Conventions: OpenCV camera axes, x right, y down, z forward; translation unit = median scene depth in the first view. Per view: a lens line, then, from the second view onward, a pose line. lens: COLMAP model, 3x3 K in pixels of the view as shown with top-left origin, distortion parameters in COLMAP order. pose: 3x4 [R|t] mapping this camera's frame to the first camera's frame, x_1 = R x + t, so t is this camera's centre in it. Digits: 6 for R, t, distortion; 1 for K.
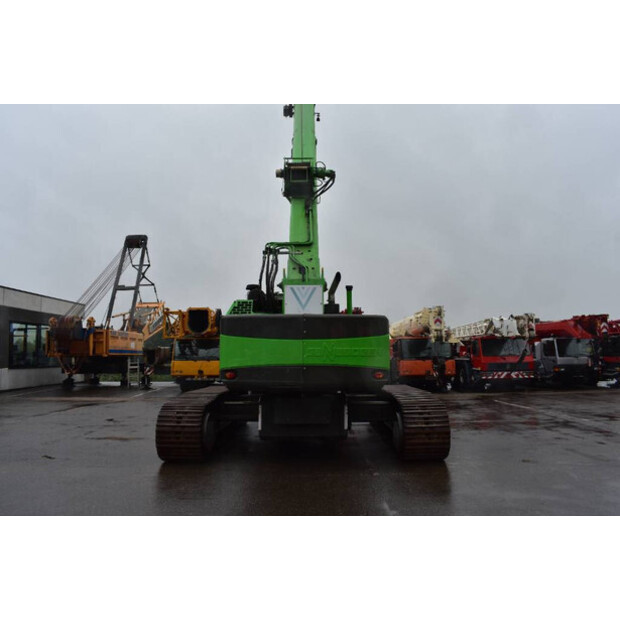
lens RADIAL K [[490.4, 0, 313.2], [0, 490.4, 309.3], [0, 0, 1]] dist [-0.048656, 0.002543]
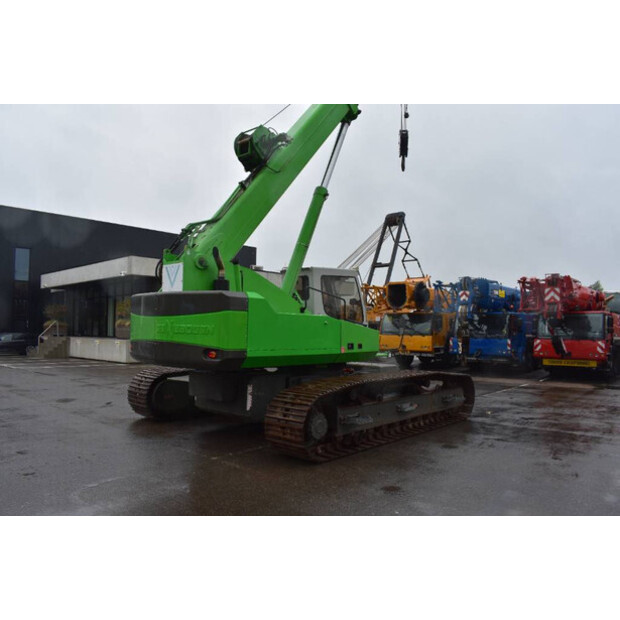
lens RADIAL K [[490.4, 0, 313.7], [0, 490.4, 311.5], [0, 0, 1]] dist [-0.048656, 0.002543]
pose [[0.744184, -0.004357, -0.667960, 0.274169], [0.043951, 0.998131, 0.042456, 0.006457], [0.666527, -0.060952, 0.742985, 0.134215]]
